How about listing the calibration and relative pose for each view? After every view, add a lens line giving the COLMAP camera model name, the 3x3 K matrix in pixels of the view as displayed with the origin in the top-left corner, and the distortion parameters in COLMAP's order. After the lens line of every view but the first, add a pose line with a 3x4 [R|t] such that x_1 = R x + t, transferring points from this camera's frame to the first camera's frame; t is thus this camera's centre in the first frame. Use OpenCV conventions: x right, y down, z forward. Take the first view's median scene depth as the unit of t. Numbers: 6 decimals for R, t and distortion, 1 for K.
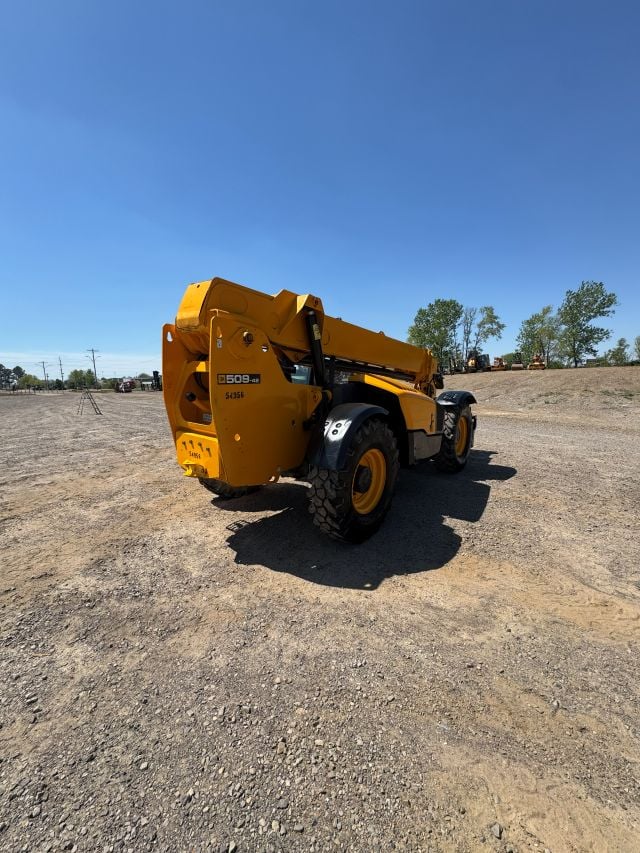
lens RADIAL K [[343.6, 0, 321.7], [0, 343.6, 420.1], [0, 0, 1]] dist [-0.006437, 0.000632]
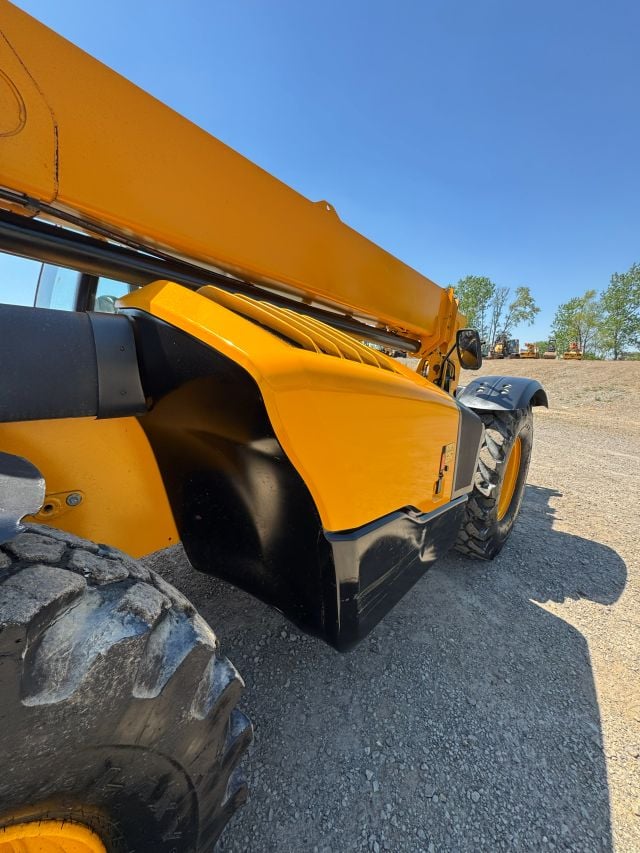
lens RADIAL K [[339.7, 0, 320.2], [0, 339.7, 425.7], [0, 0, 1]] dist [-0.003892, 0.000133]
pose [[0.996593, 0.067907, -0.046816, 0.026109], [-0.063902, 0.994557, 0.082294, -0.006385], [0.052149, -0.079022, 0.995508, 0.081224]]
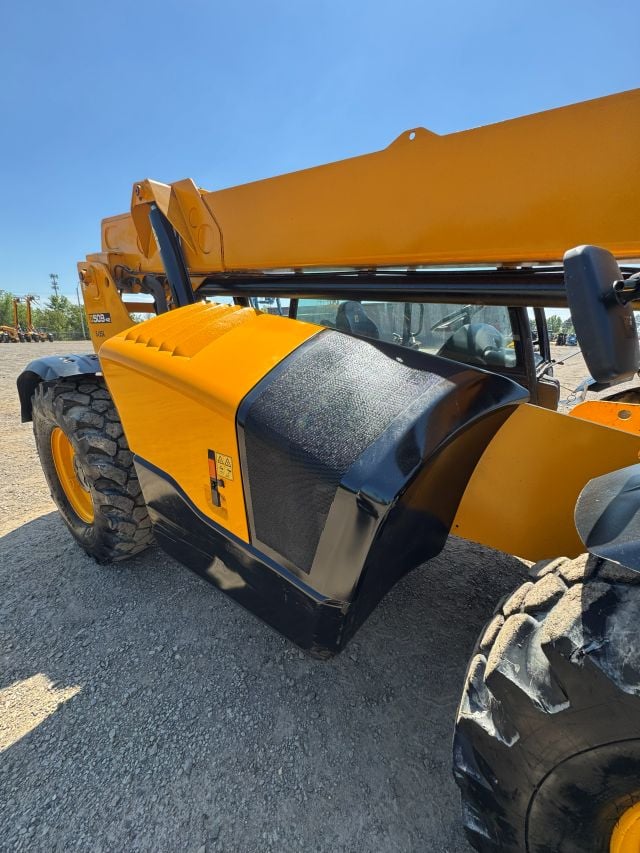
lens RADIAL K [[339.7, 0, 320.2], [0, 339.7, 425.7], [0, 0, 1]] dist [-0.003892, 0.000133]
pose [[0.016921, 0.281817, -0.959319, 0.064962], [-0.133055, 0.951558, 0.277190, -0.013368], [0.990964, 0.122952, 0.053598, 0.124532]]
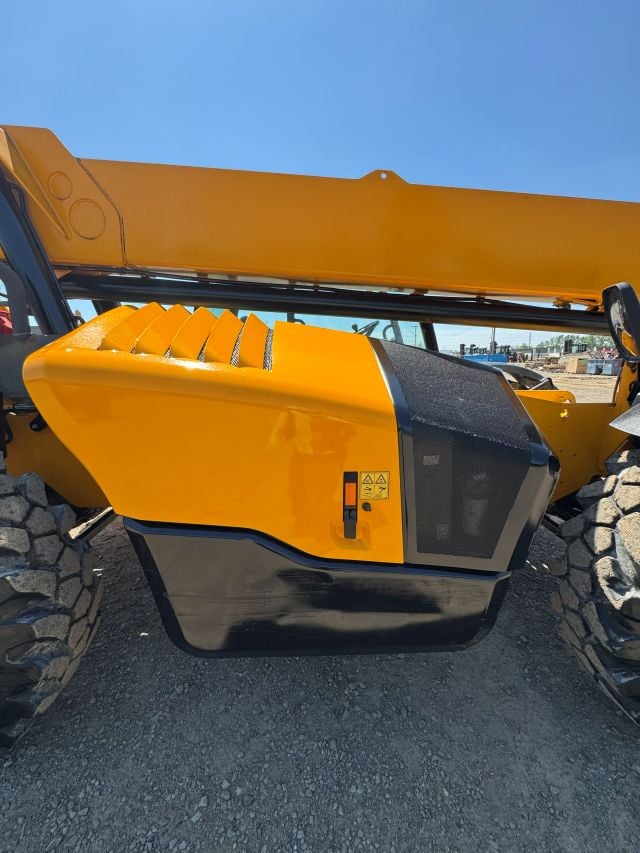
lens RADIAL K [[343.6, 0, 321.7], [0, 343.6, 420.1], [0, 0, 1]] dist [-0.006437, 0.000632]
pose [[0.631029, 0.161473, -0.758768, 0.054538], [-0.097923, 0.986853, 0.128574, -0.008816], [0.769554, -0.006833, 0.638545, 0.099561]]
